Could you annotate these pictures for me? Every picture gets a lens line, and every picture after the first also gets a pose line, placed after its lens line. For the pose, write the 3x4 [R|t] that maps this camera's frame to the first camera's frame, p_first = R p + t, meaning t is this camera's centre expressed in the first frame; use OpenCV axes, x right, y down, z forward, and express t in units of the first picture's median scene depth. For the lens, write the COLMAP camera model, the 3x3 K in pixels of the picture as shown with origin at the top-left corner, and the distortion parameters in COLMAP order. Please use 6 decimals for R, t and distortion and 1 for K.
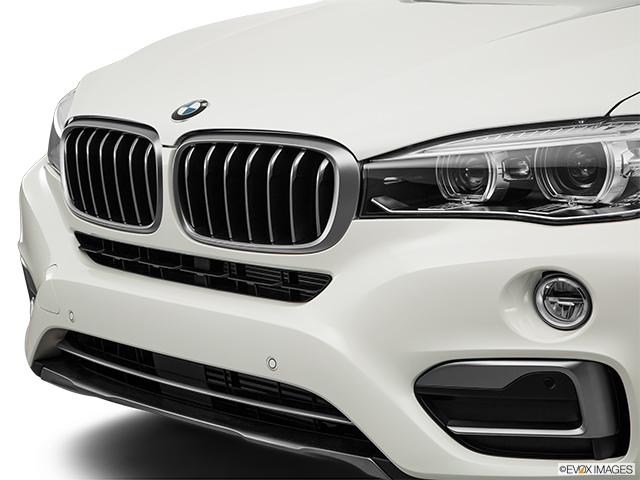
lens RADIAL K [[1370.4, 0, 320.0], [0, 1370.4, 240.0], [0, 0, 1]] dist [0.284552, 0.126690]
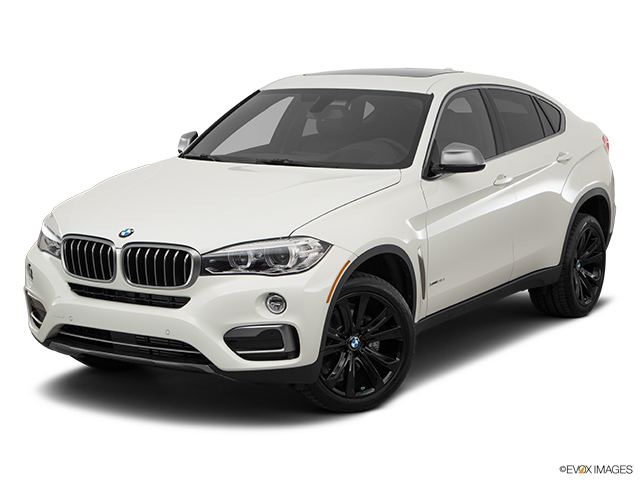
lens RADIAL K [[1193.3, 0, 320.0], [0, 1193.3, 240.0], [0, 0, 1]] dist [-0.001506, 0.002386]
pose [[0.973702, -0.028456, 0.226043, -0.266676], [0.031096, 0.999483, -0.008128, -0.058857], [-0.225695, 0.014943, 0.974084, -1.305367]]
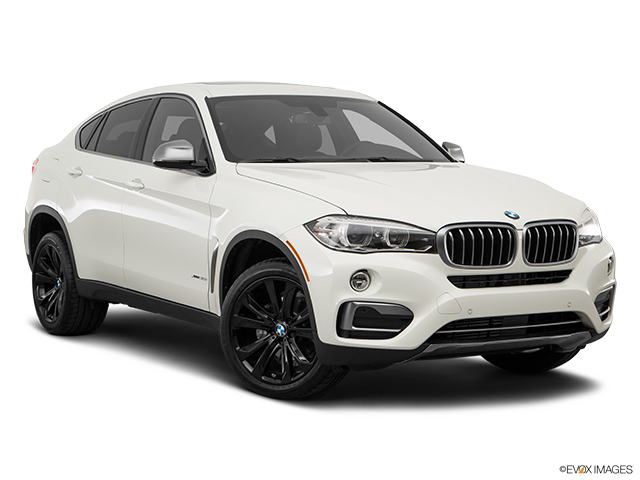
lens RADIAL K [[1193.3, 0, 320.0], [0, 1193.3, 240.0], [0, 0, 1]] dist [-0.001506, 0.002386]
pose [[0.216102, -0.052499, 0.974958, -2.504169], [0.135136, 0.990551, 0.023386, -0.162328], [-0.966974, 0.126698, 0.221154, 0.955696]]
